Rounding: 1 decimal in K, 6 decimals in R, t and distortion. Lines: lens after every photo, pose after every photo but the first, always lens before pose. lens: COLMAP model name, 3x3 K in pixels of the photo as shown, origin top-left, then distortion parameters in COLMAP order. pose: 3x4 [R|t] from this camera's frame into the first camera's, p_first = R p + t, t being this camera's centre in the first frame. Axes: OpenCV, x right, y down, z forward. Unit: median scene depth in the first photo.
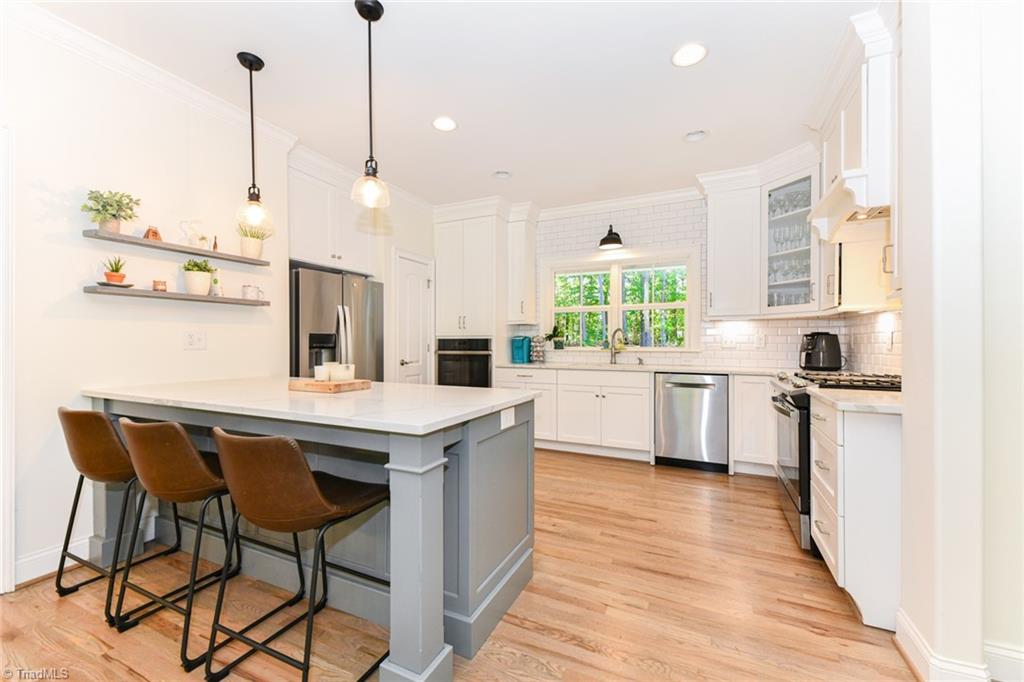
lens RADIAL K [[407.8, 0, 513.5], [0, 407.8, 342.4], [0, 0, 1]] dist [0.028720, -0.000280]
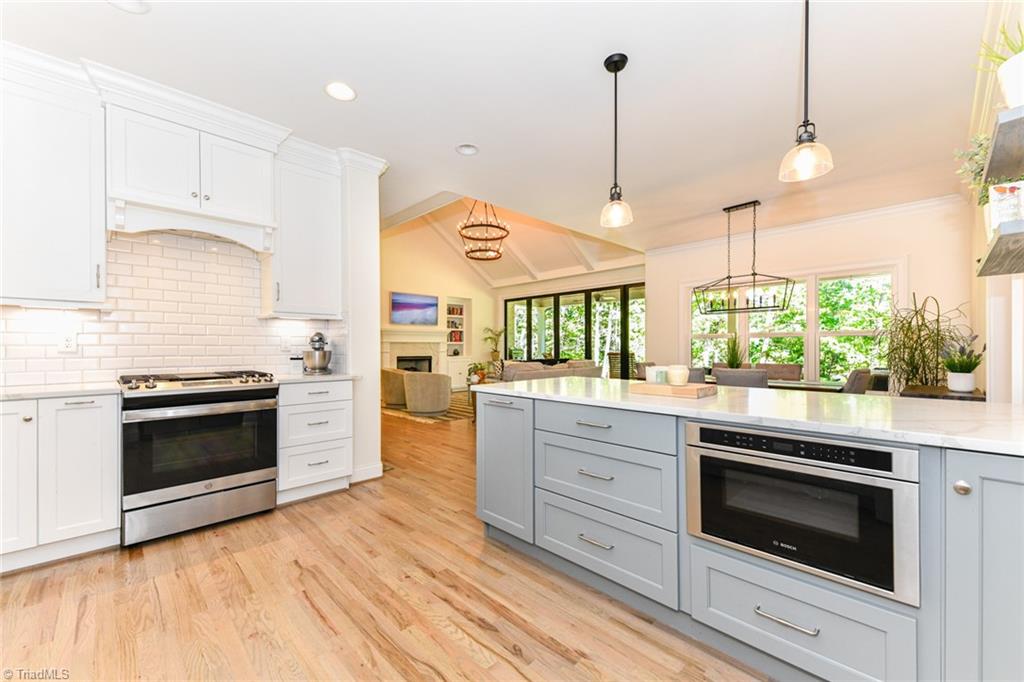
lens RADIAL K [[407.8, 0, 511.6], [0, 407.8, 344.6], [0, 0, 1]] dist [0.028720, -0.000280]
pose [[-0.936539, 0.005138, 0.350524, -0.367442], [0.004997, 0.999987, -0.001307, 0.004974], [-0.350527, 0.000527, -0.936553, 1.680457]]
